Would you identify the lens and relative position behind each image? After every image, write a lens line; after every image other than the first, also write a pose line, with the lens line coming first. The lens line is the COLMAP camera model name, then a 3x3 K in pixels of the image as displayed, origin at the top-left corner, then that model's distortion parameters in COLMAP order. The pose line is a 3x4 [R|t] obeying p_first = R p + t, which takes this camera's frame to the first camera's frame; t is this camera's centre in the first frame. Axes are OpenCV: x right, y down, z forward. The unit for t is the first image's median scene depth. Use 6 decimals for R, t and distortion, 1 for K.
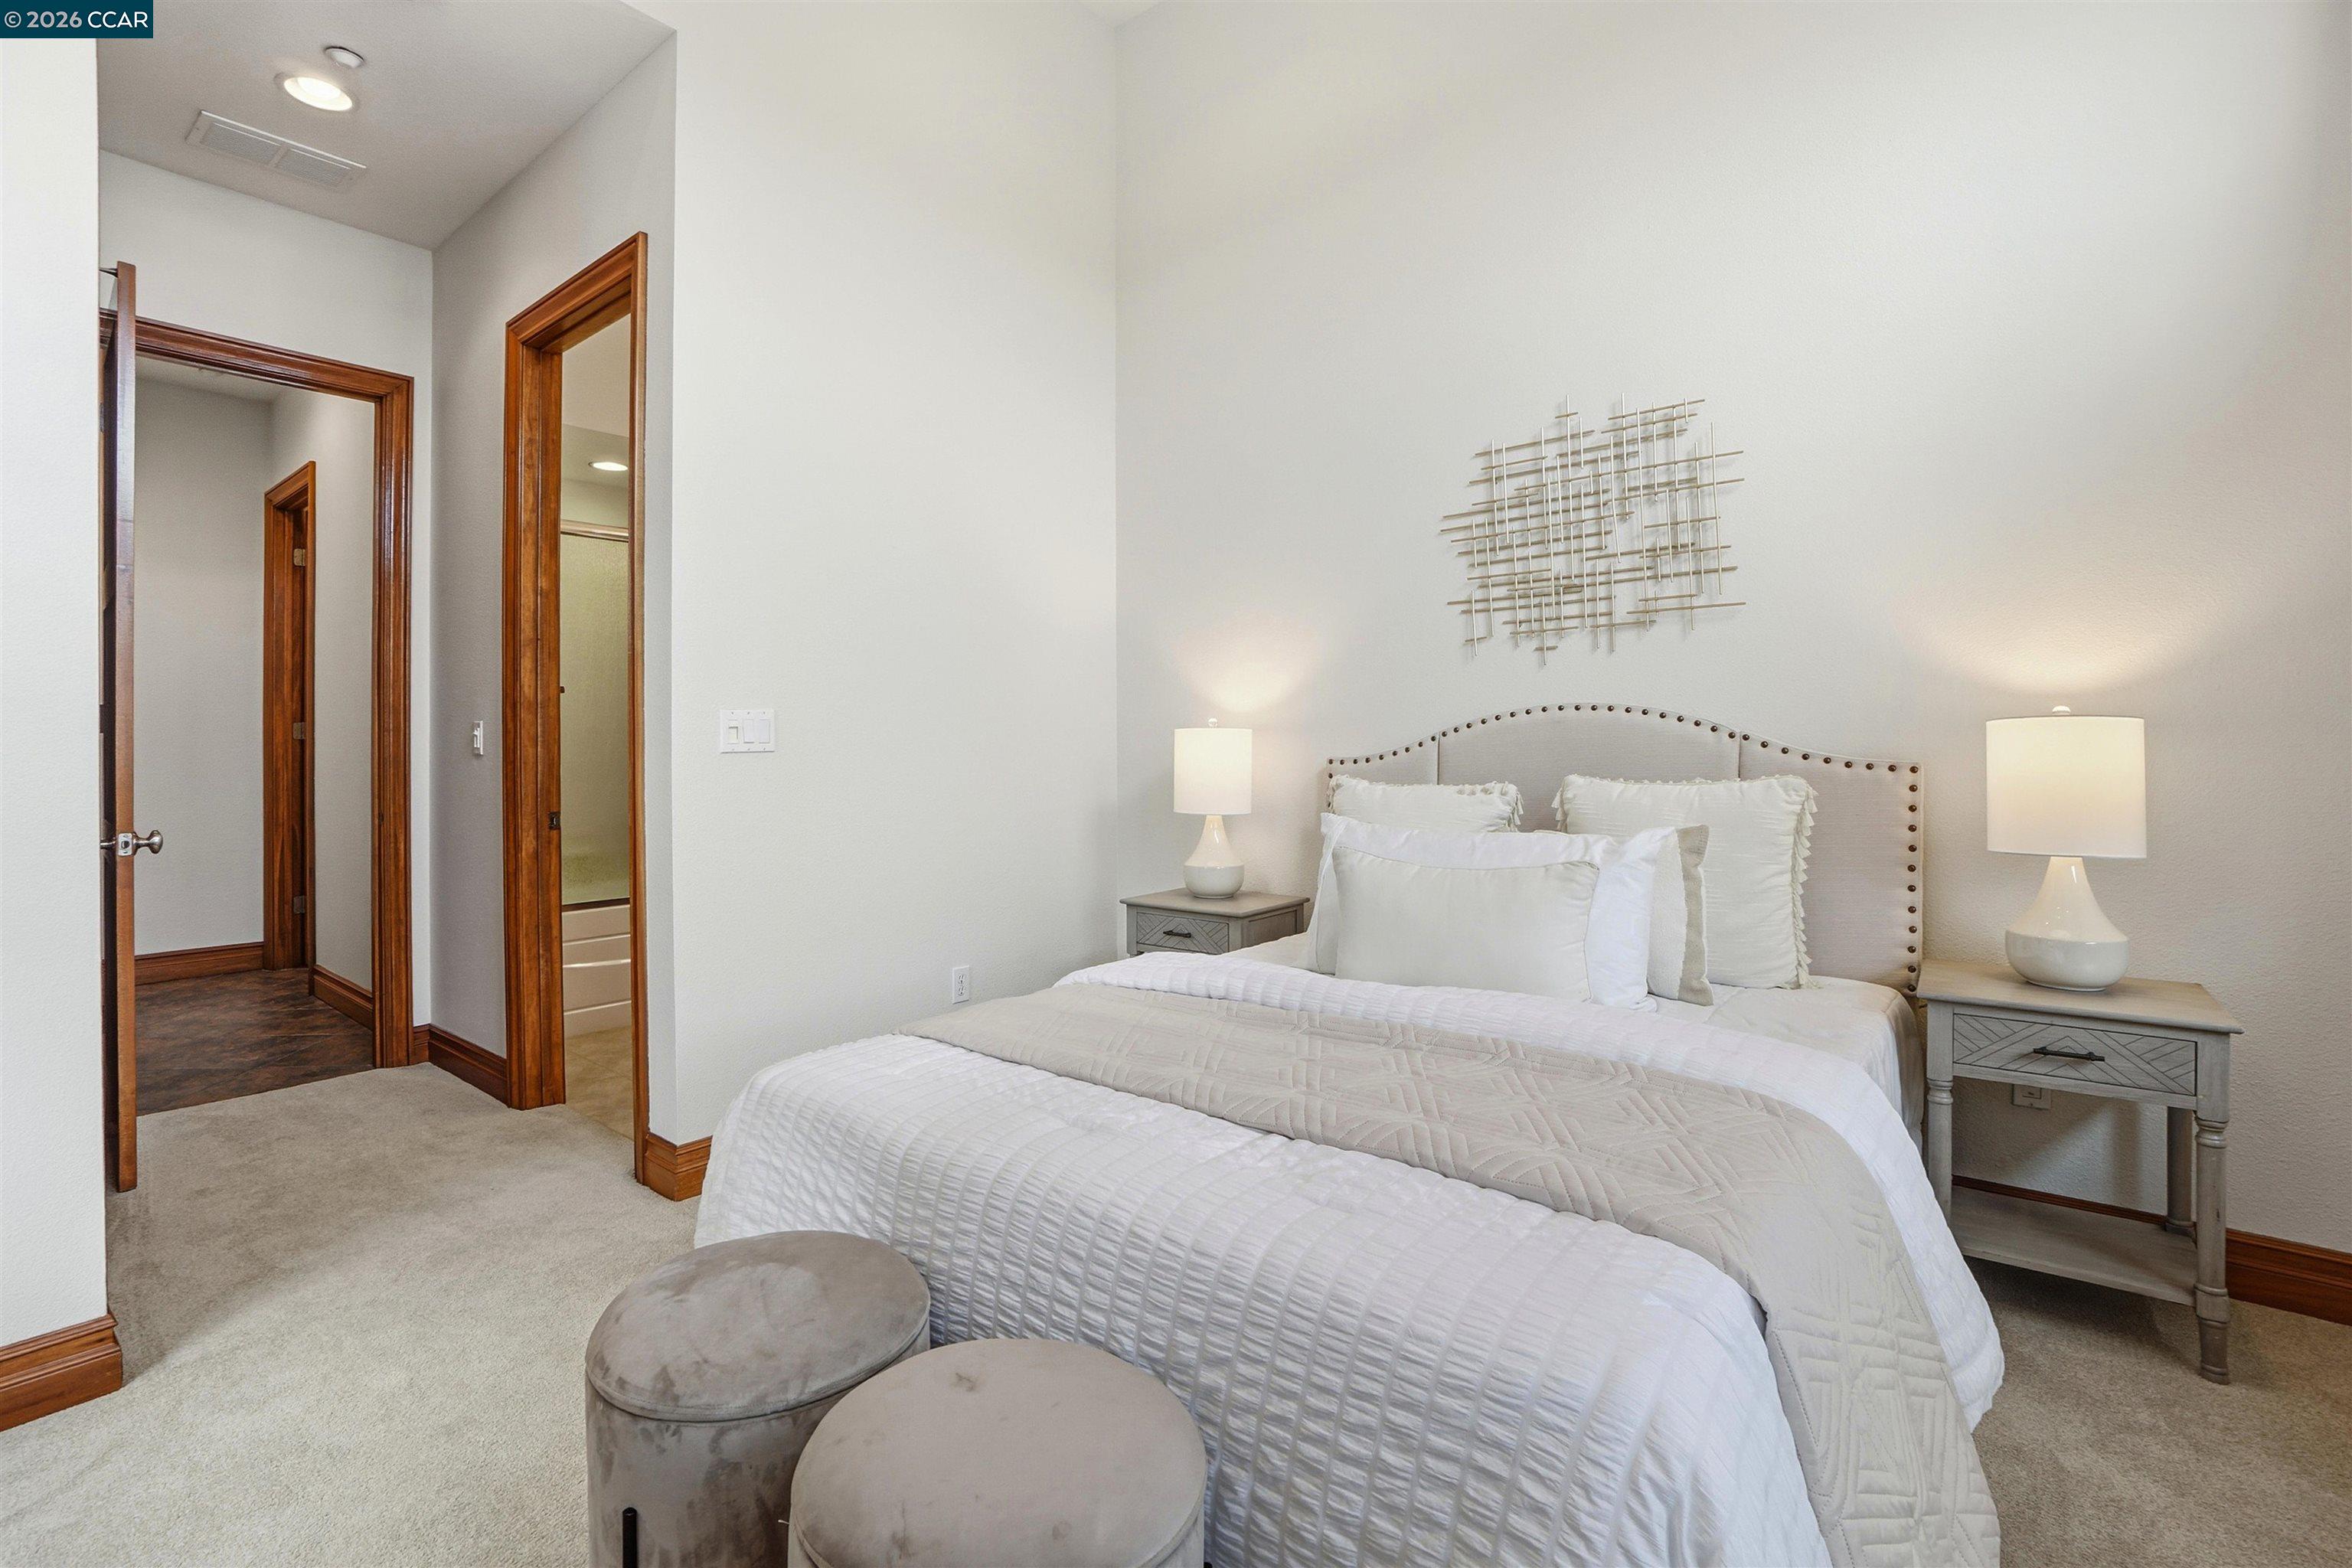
lens RADIAL K [[1089.3, 0, 1135.9], [0, 1089.3, 750.1], [0, 0, 1]] dist [-0.058157, 0.025426]
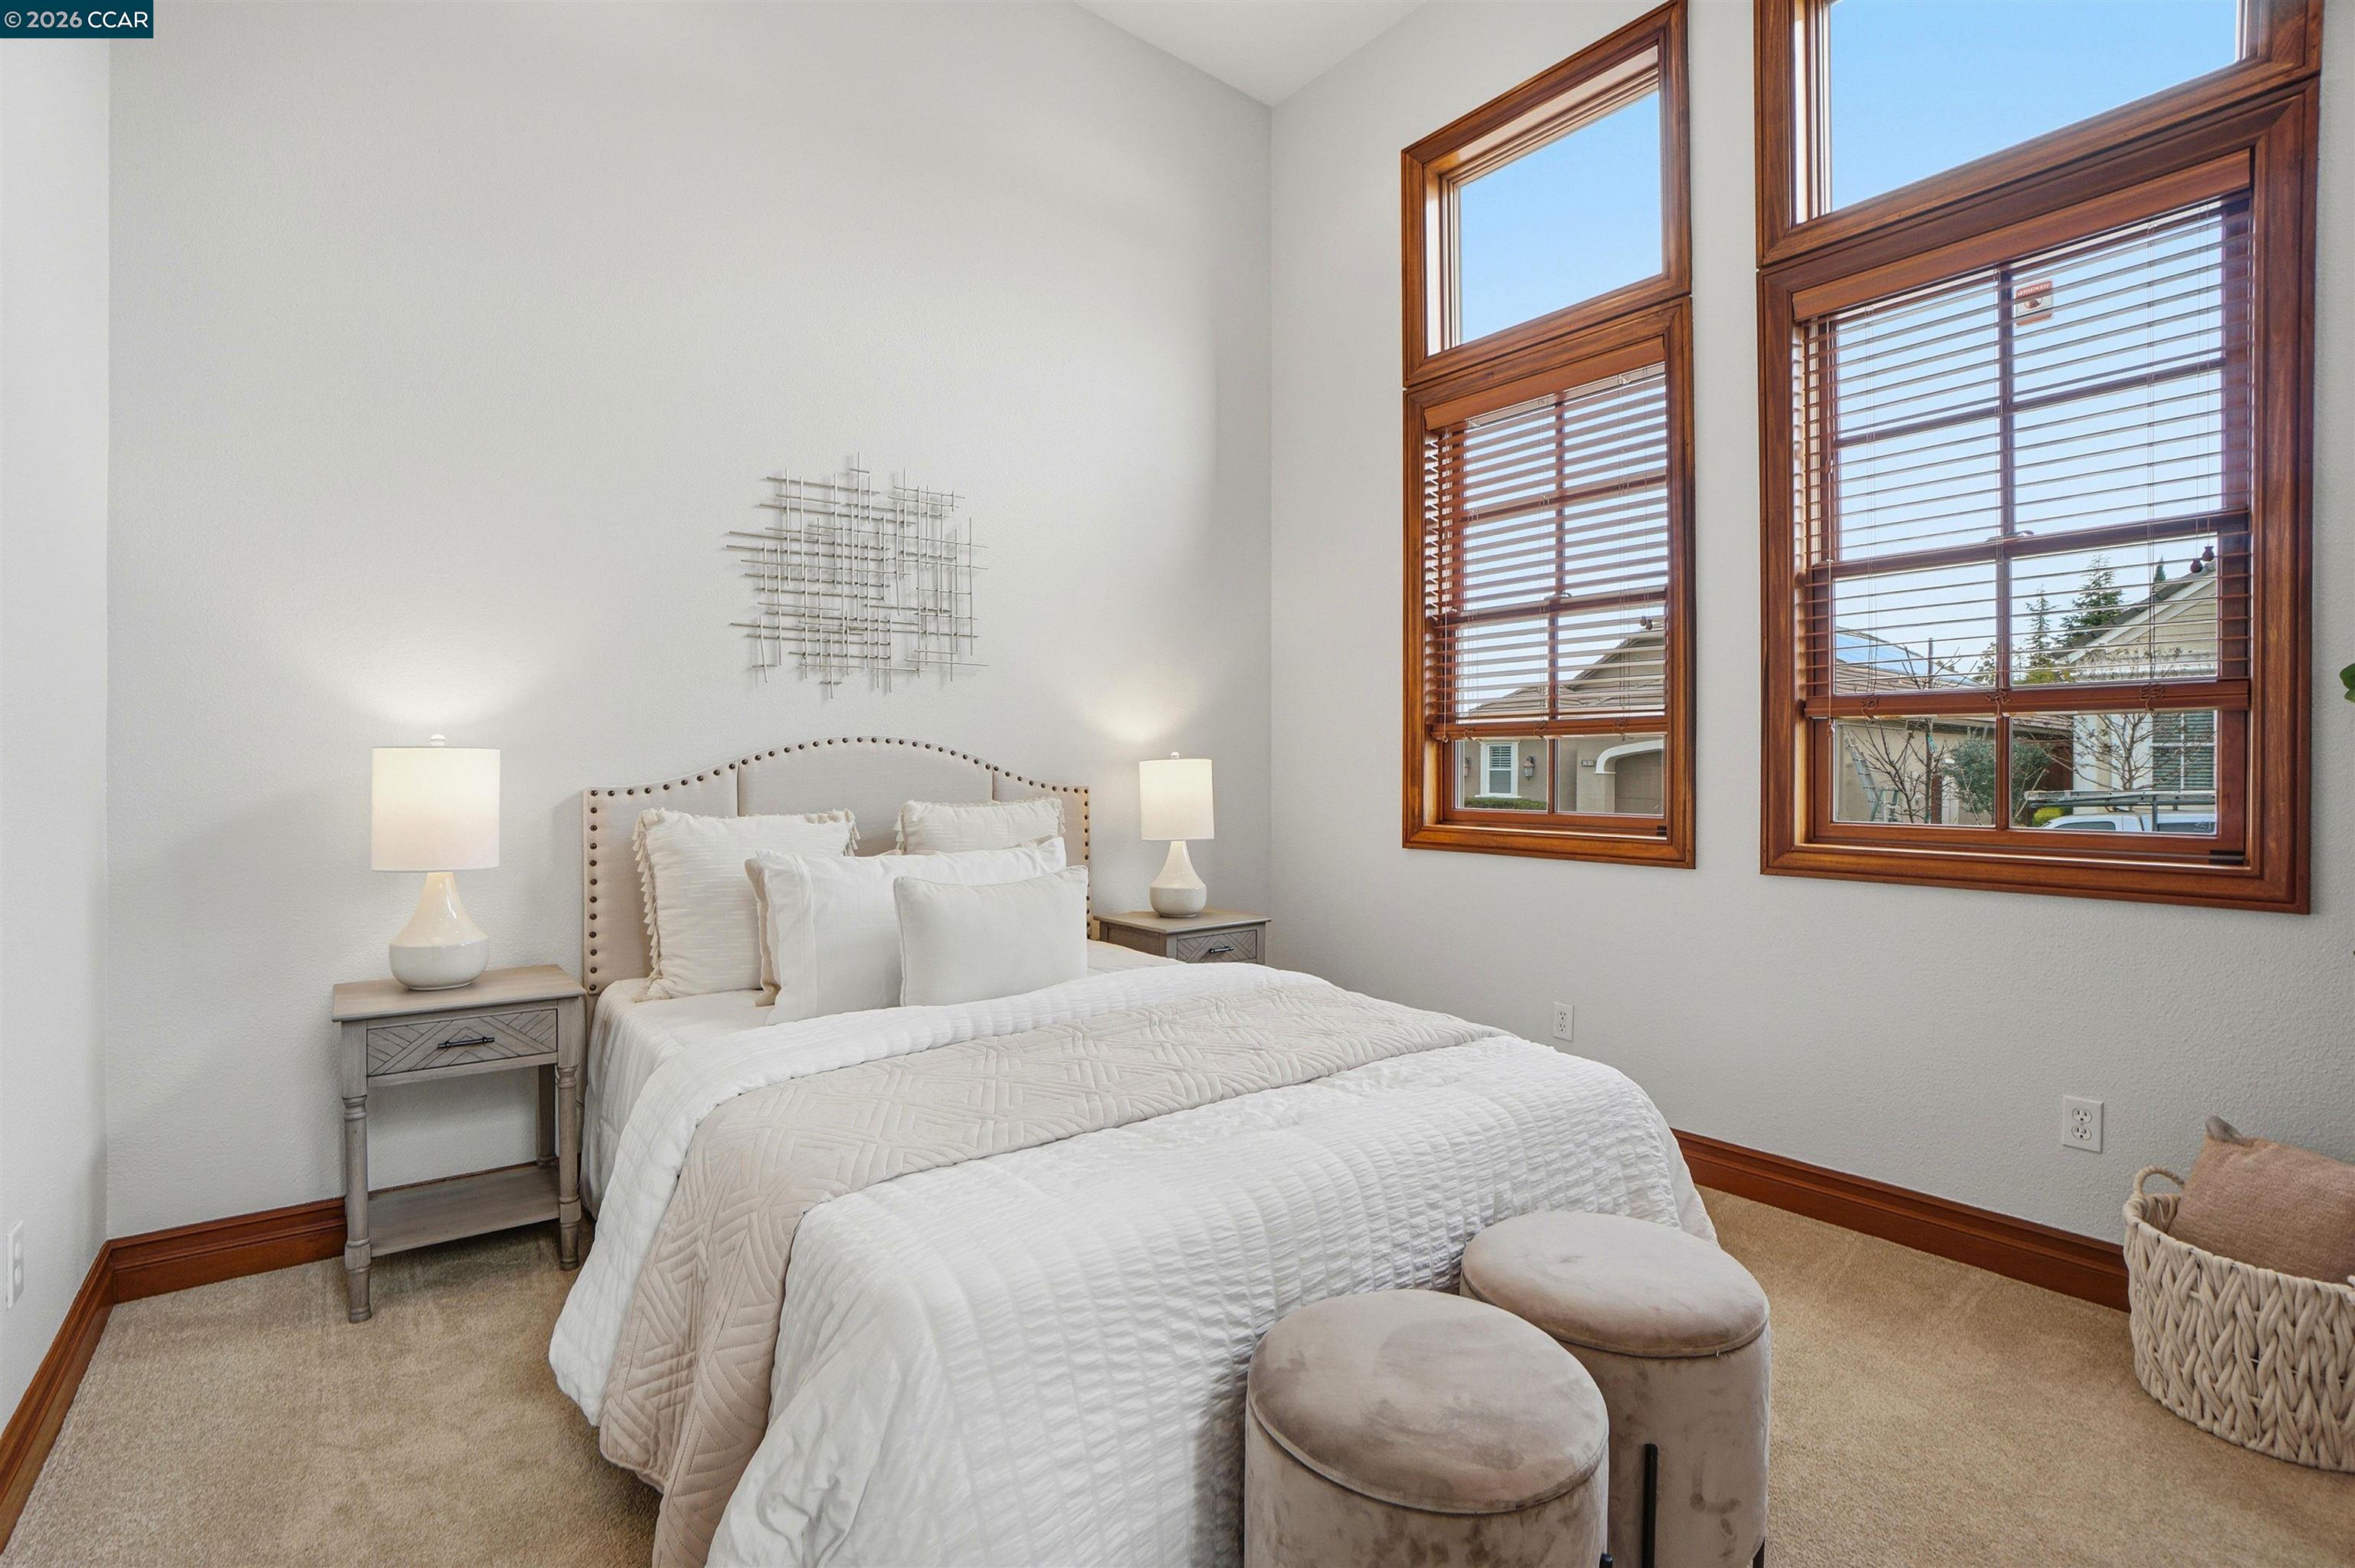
lens RADIAL K [[1071.1, 0, 1174.6], [0, 1071.1, 779.9], [0, 0, 1]] dist [-0.035960, 0.000008]
pose [[0.201988, -0.002840, 0.979384, -0.594940], [0.000623, 0.999996, 0.002771, -0.001489], [-0.979388, 0.000050, 0.201989, 0.472038]]
